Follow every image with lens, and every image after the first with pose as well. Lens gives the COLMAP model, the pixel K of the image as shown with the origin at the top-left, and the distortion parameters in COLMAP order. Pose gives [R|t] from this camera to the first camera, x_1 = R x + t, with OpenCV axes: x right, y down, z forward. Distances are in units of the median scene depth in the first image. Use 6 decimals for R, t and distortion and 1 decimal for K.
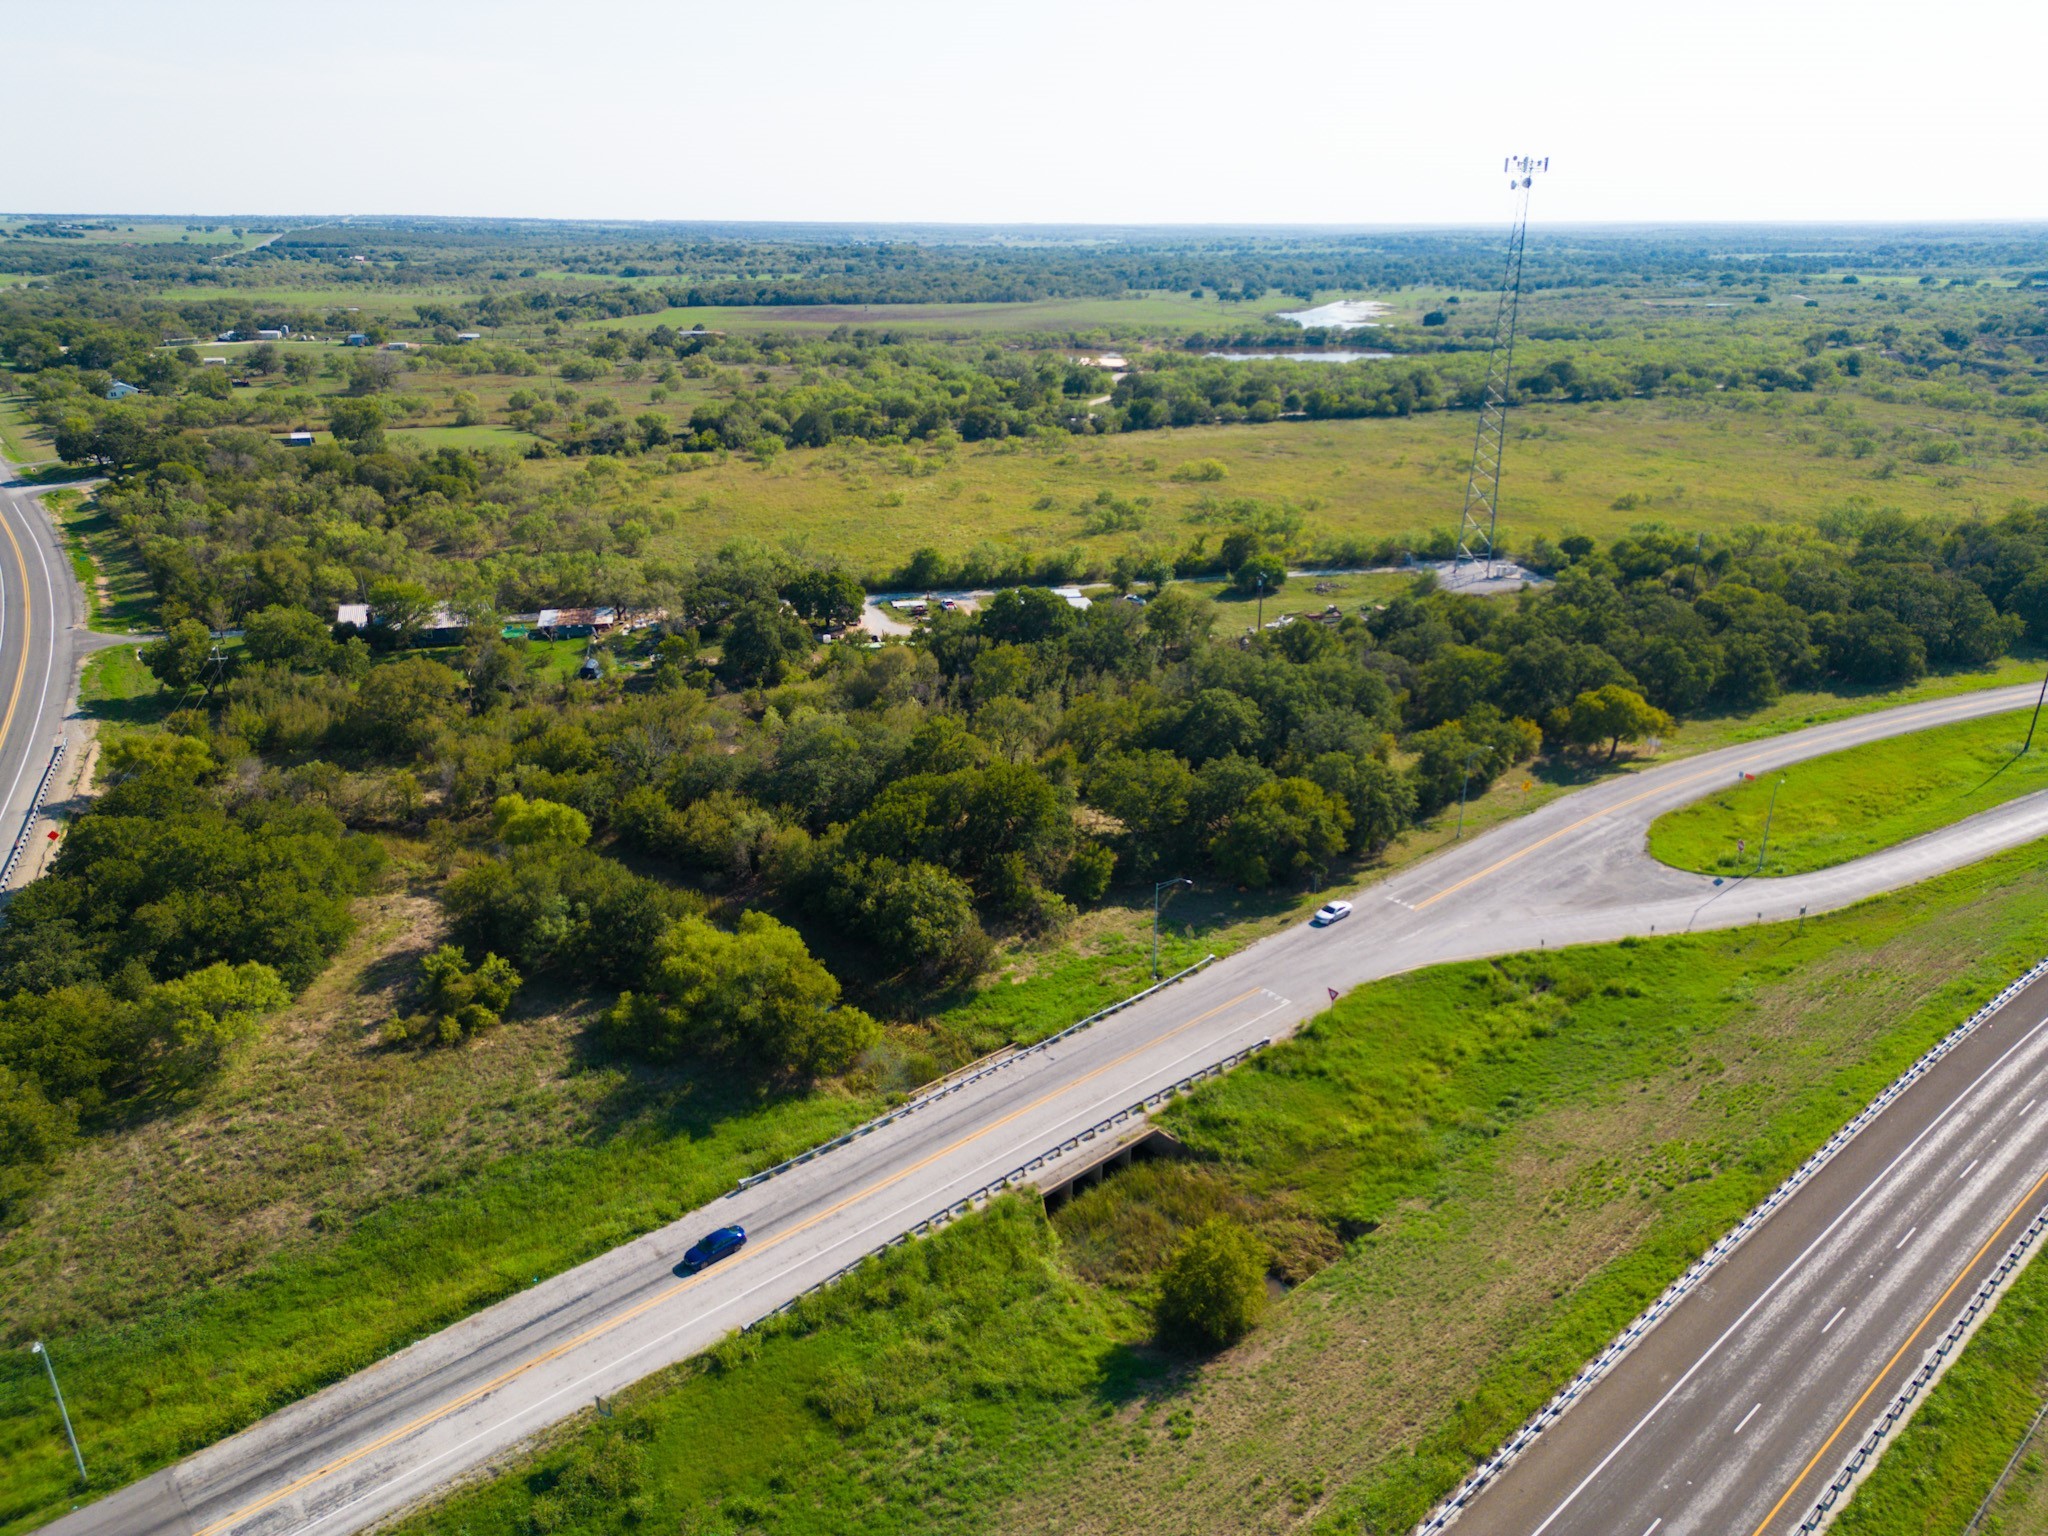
lens RADIAL K [[1432.7, 0, 1031.5], [0, 1432.7, 767.7], [0, 0, 1]] dist [0.054217, -0.037767]
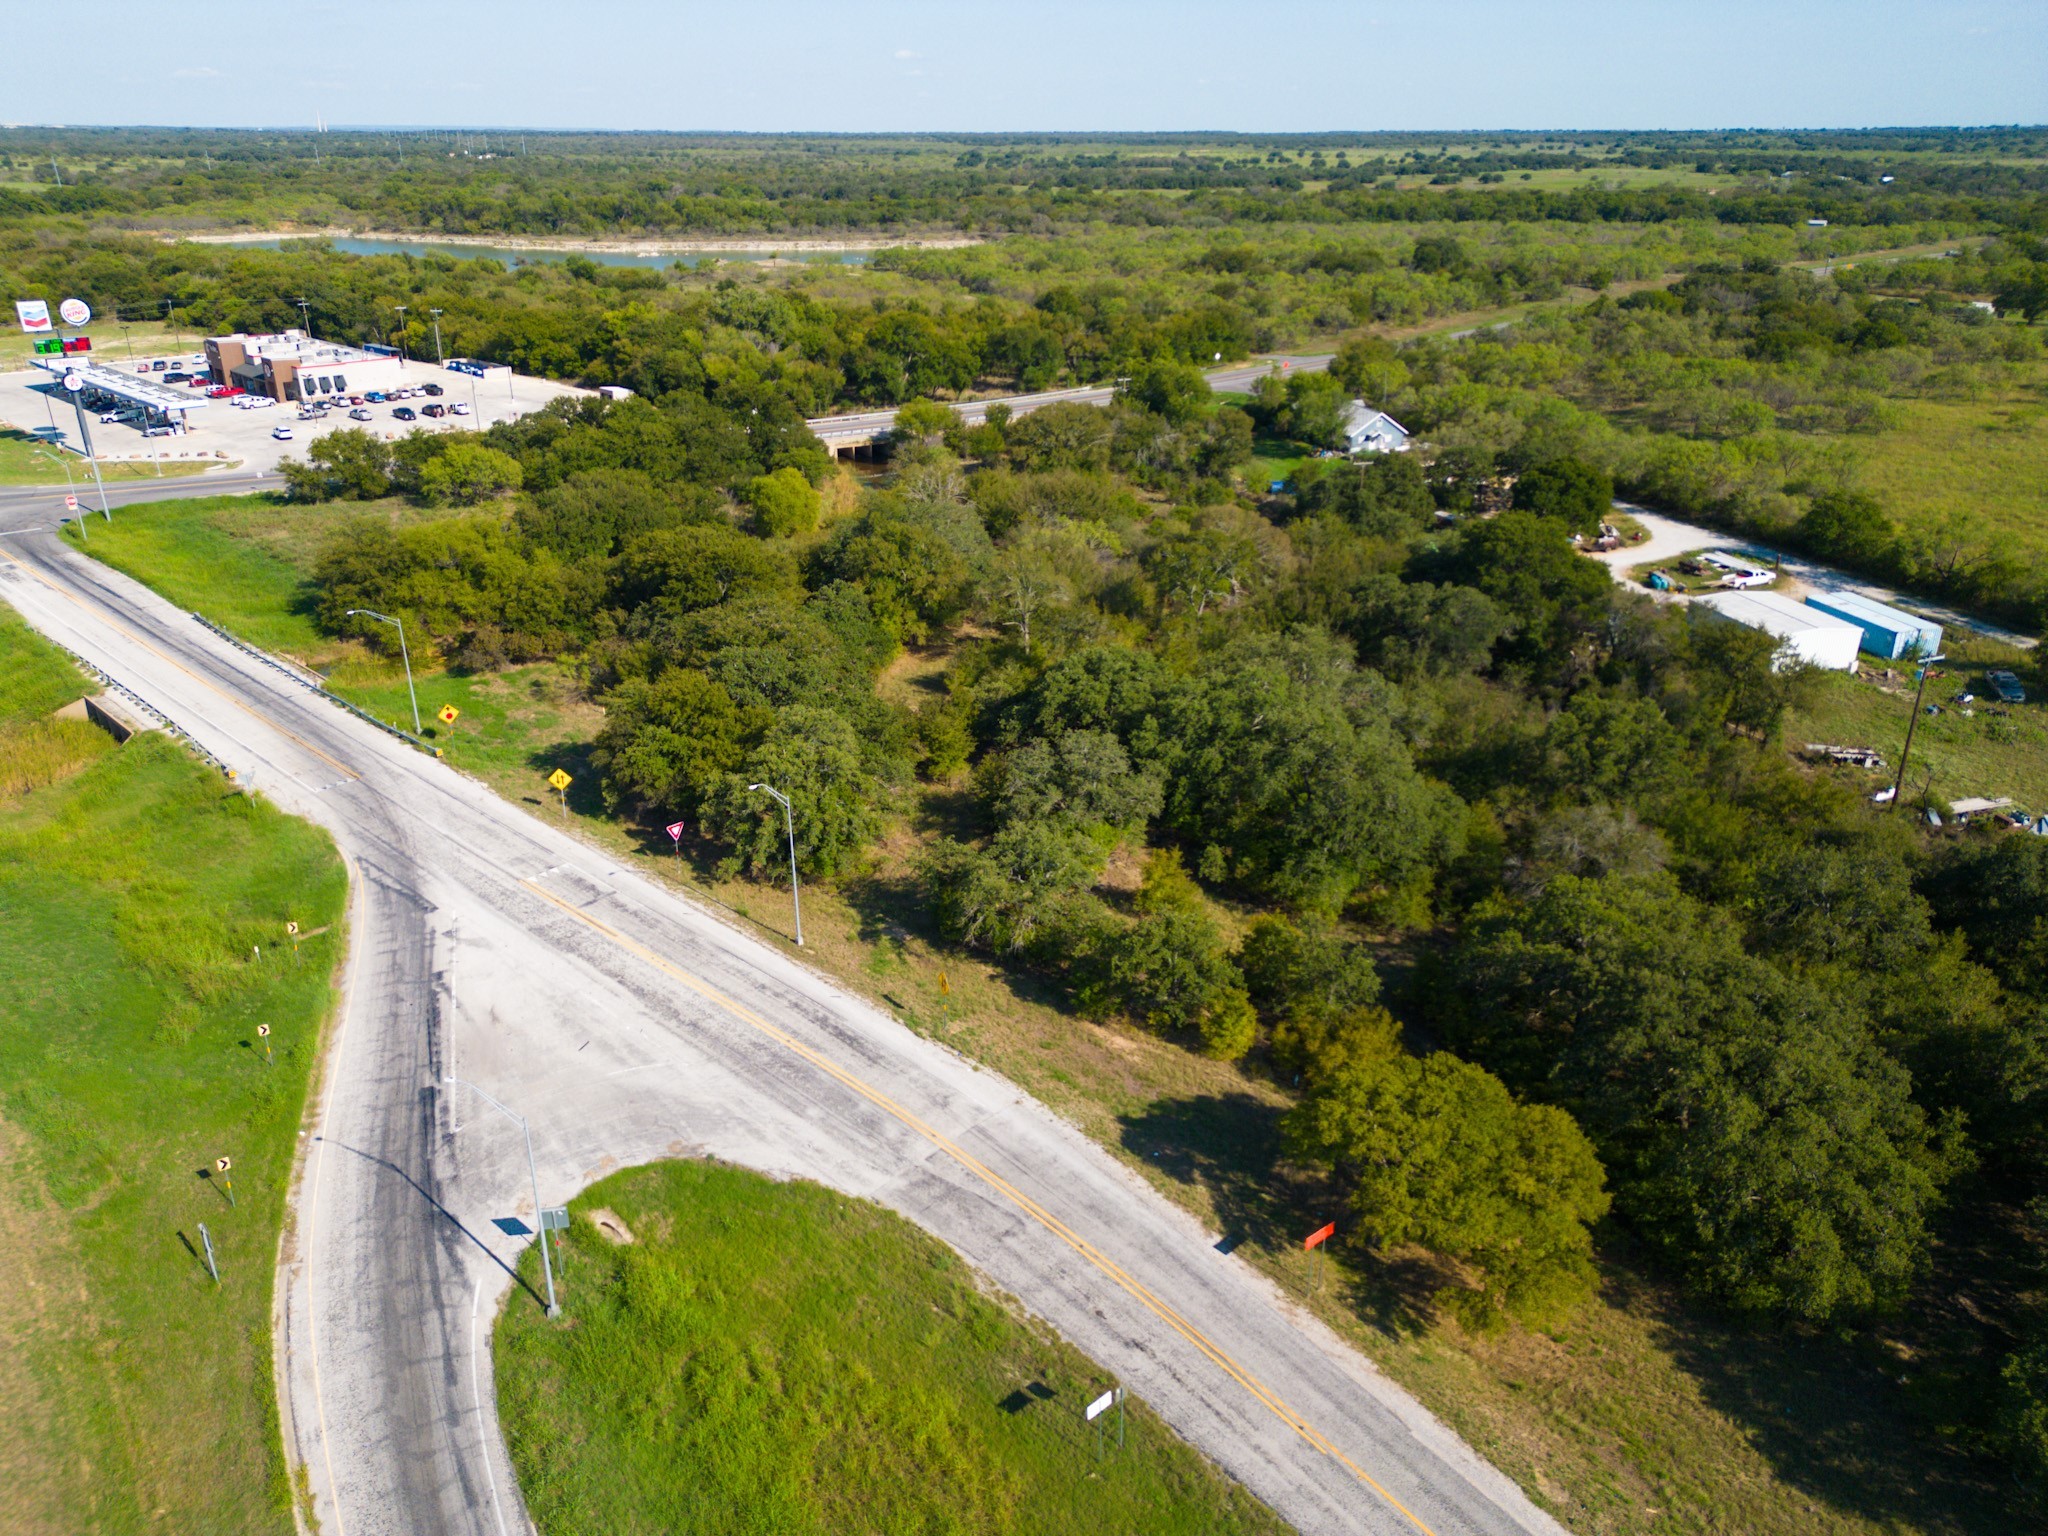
lens RADIAL K [[1432.7, 0, 1025.3], [0, 1432.7, 765.9], [0, 0, 1]] dist [0.054217, -0.037767]
pose [[0.080767, 0.392706, -0.916111, 0.530244], [-0.354906, 0.870205, 0.341738, -0.155147], [0.931407, 0.297532, 0.209657, 0.648204]]
